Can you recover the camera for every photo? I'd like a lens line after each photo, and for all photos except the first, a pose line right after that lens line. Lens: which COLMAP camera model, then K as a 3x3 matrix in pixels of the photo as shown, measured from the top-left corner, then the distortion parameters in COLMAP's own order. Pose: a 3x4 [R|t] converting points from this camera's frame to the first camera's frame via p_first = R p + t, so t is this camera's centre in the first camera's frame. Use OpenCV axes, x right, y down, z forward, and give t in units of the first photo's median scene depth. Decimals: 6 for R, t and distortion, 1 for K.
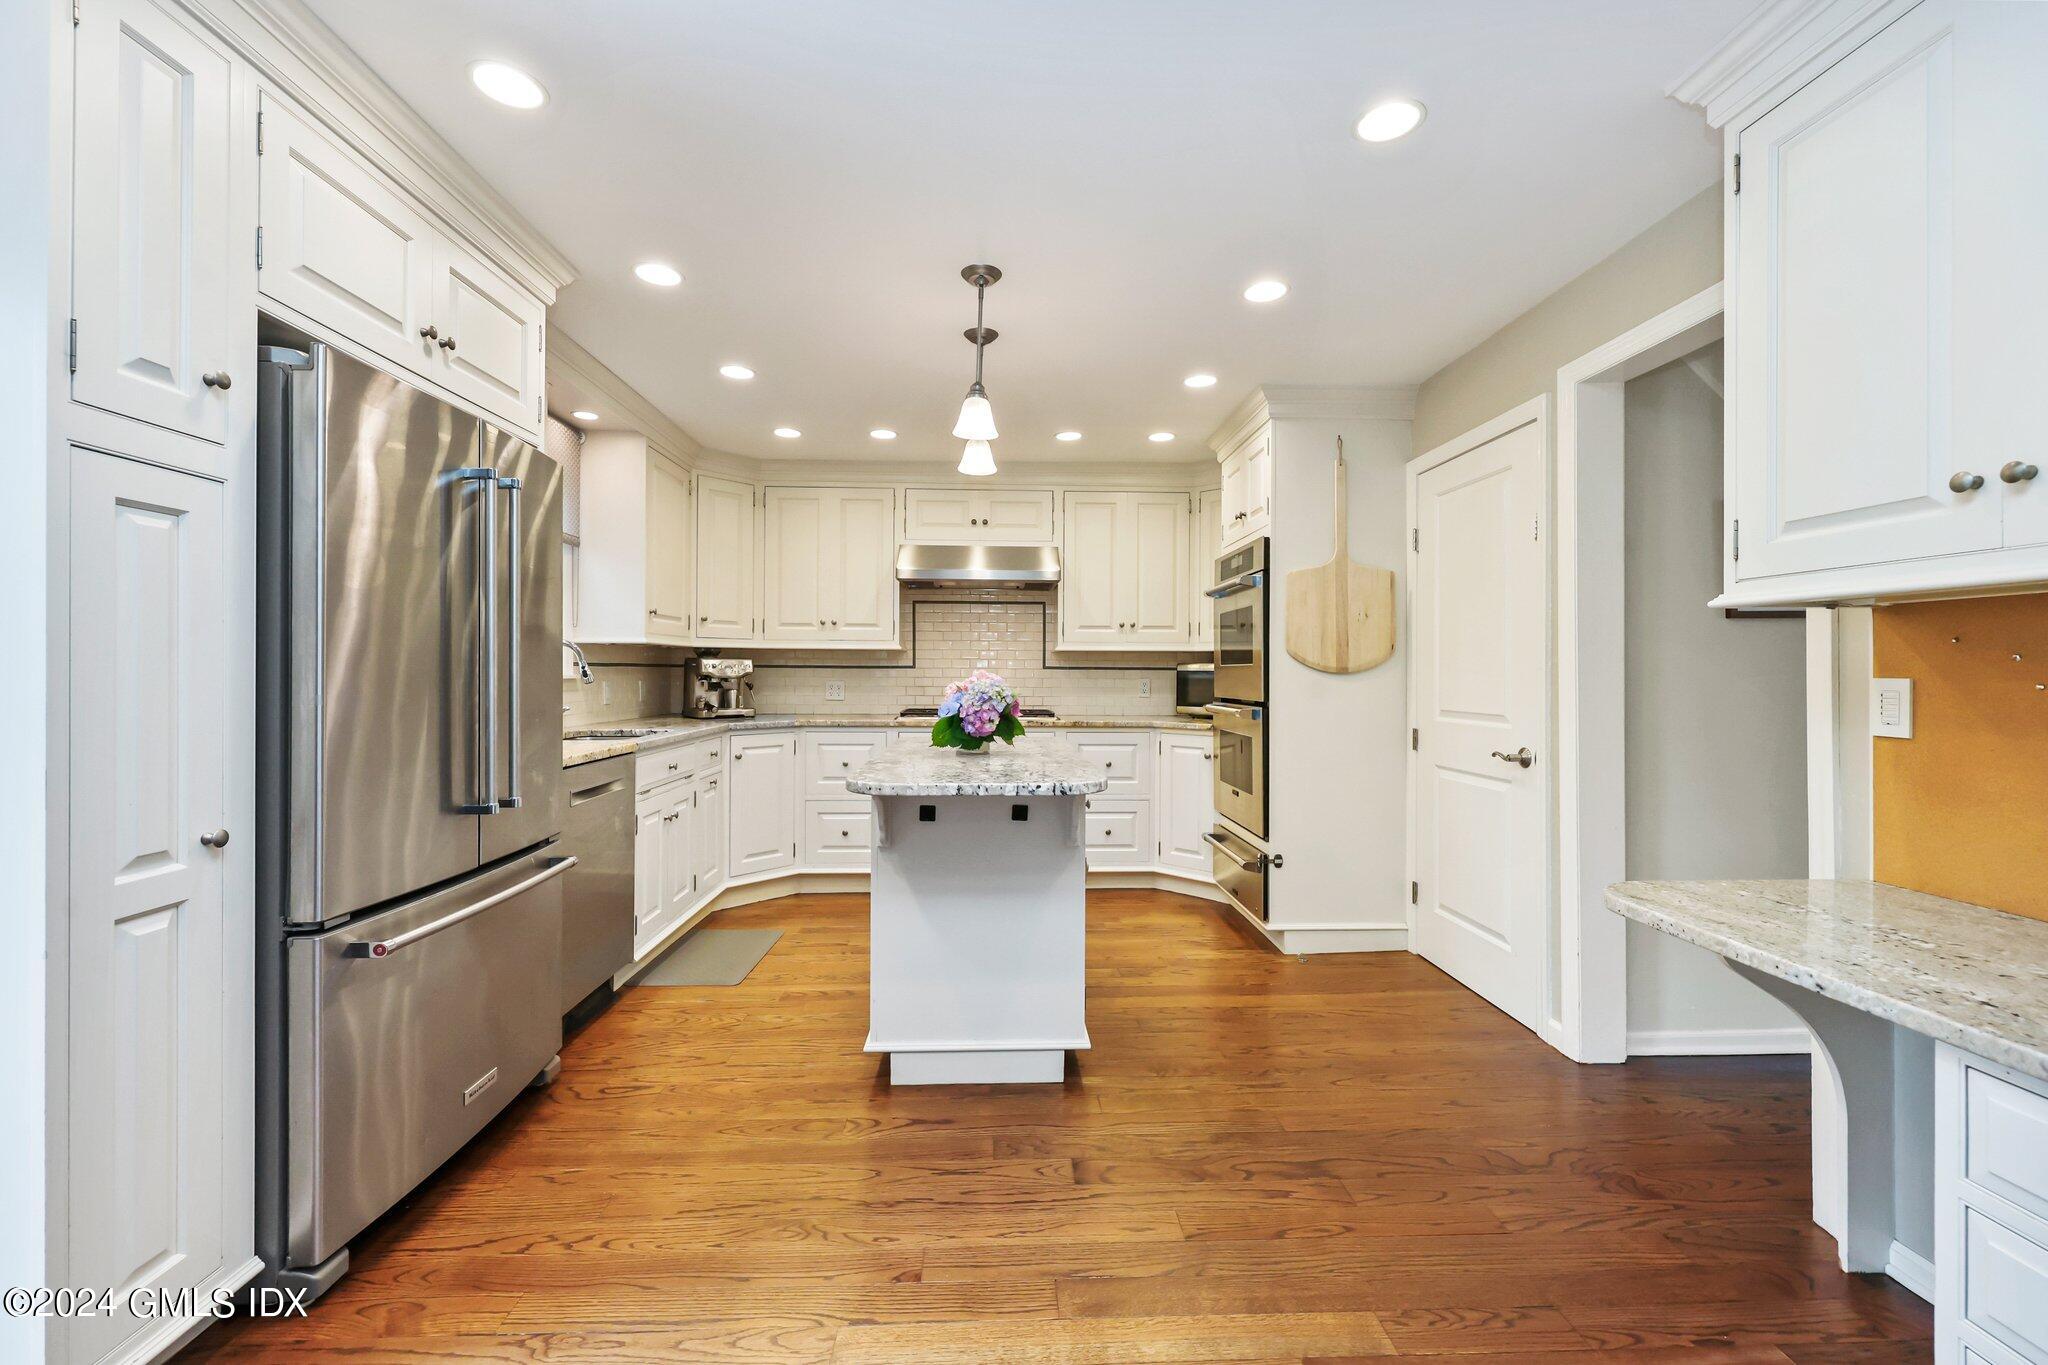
lens RADIAL K [[822.3, 0, 1027.8], [0, 822.3, 676.6], [0, 0, 1]] dist [0.000836, -0.000706]
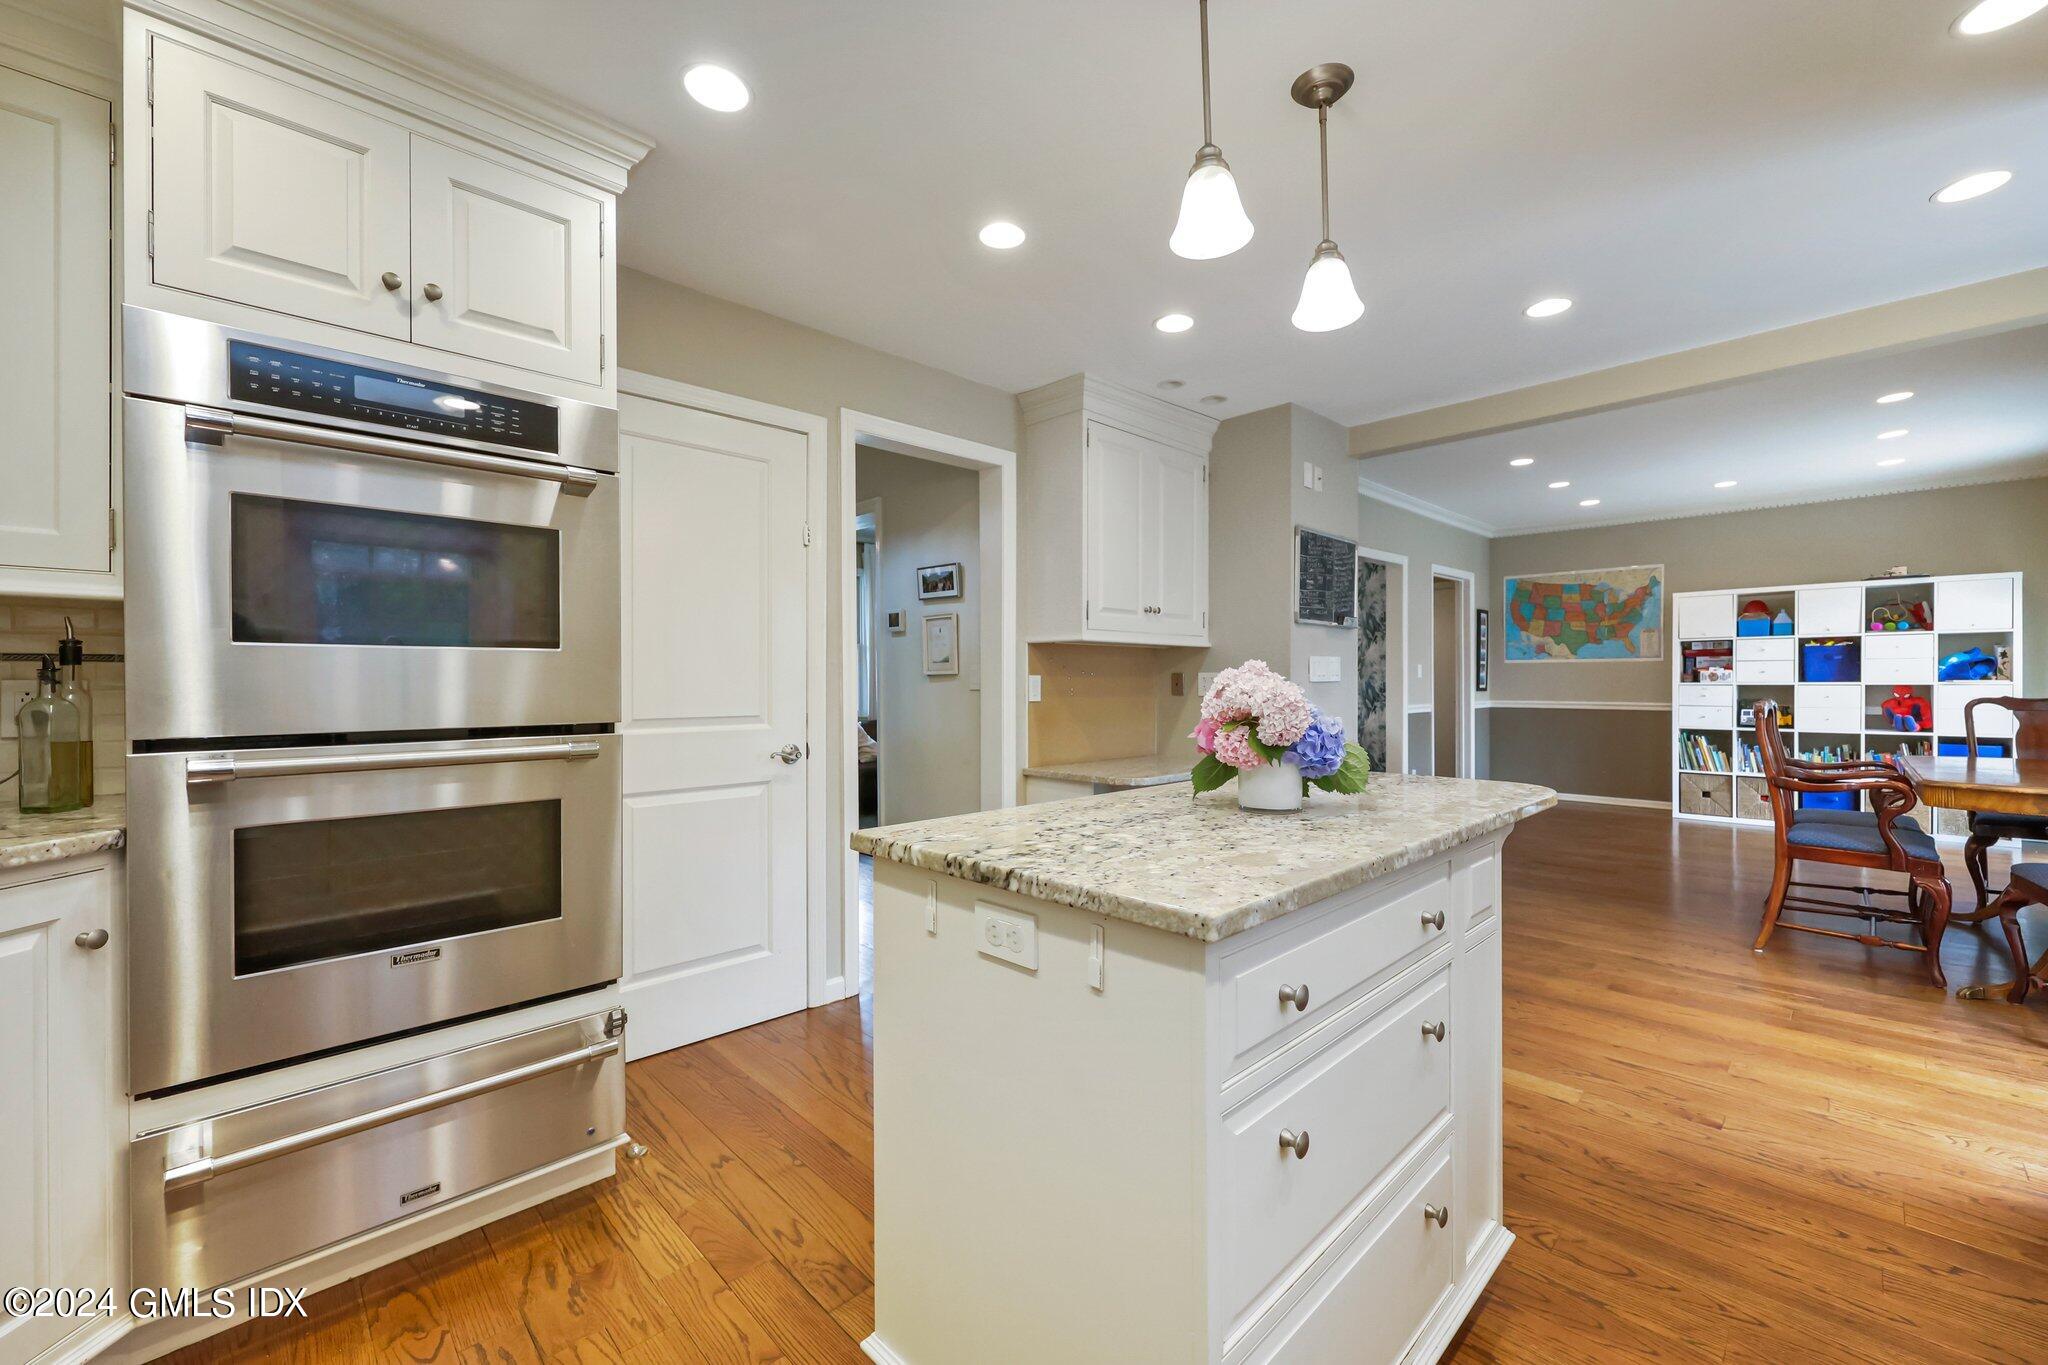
lens RADIAL K [[822.3, 0, 1029.8], [0, 822.3, 689.1], [0, 0, 1]] dist [0.000836, -0.000706]
pose [[-0.665904, -0.008239, 0.745992, -0.292336], [0.006143, 0.999845, 0.016527, 0.001470], [-0.746012, 0.015588, -0.665750, 1.175296]]
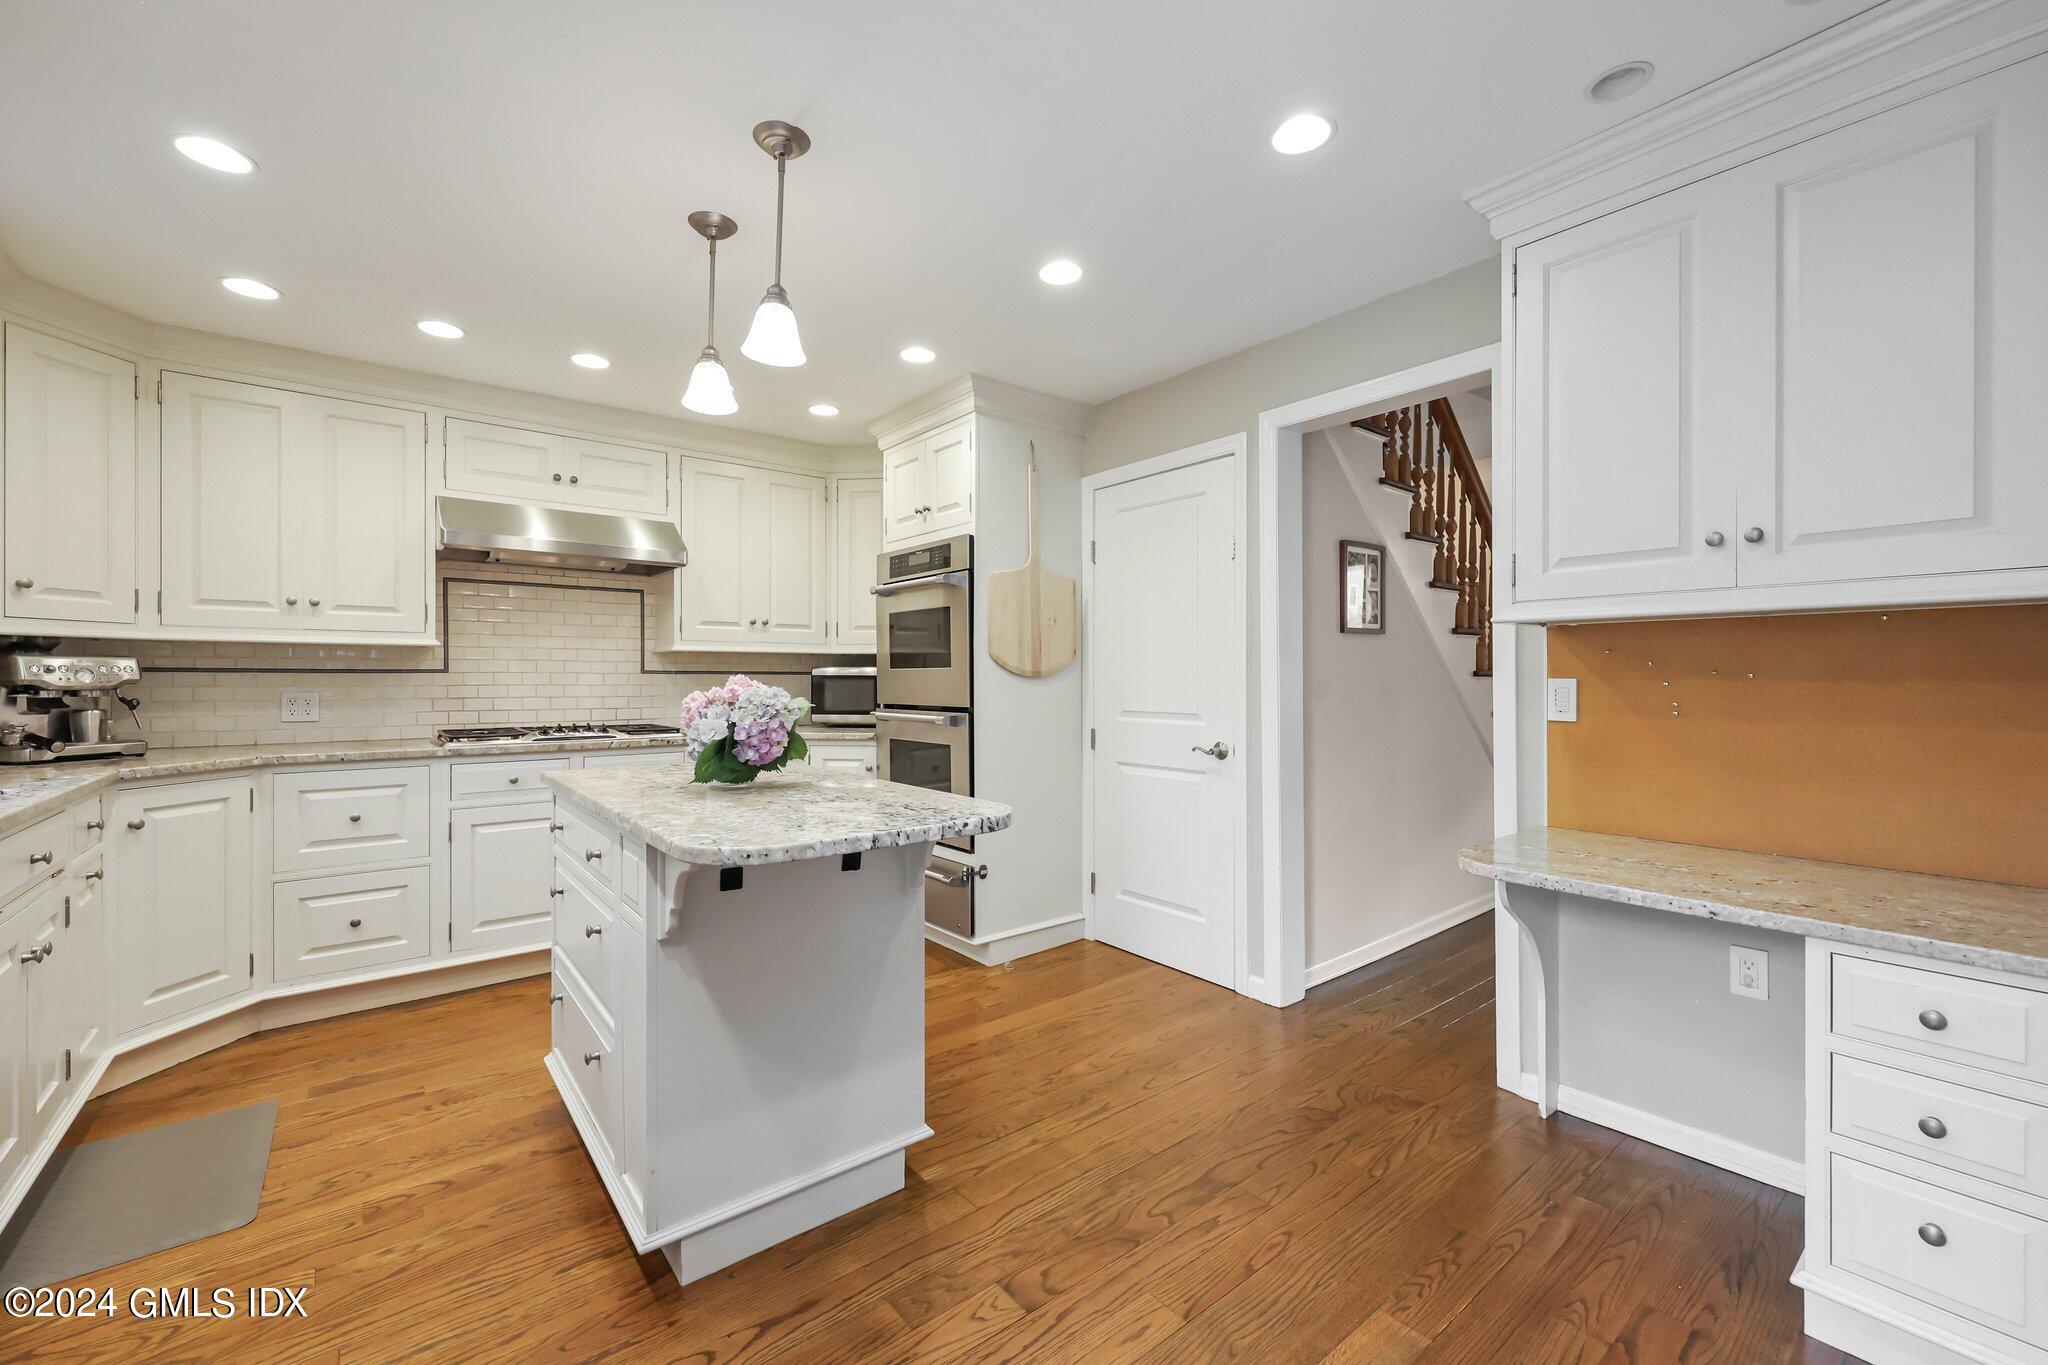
lens RADIAL K [[822.3, 0, 1026.1], [0, 822.3, 684.3], [0, 0, 1]] dist [0.000836, -0.000706]
pose [[0.805825, -0.008945, 0.592087, -0.229254], [0.006852, 0.999960, 0.005782, -0.001261], [-0.592115, -0.000602, 0.805853, 0.196025]]
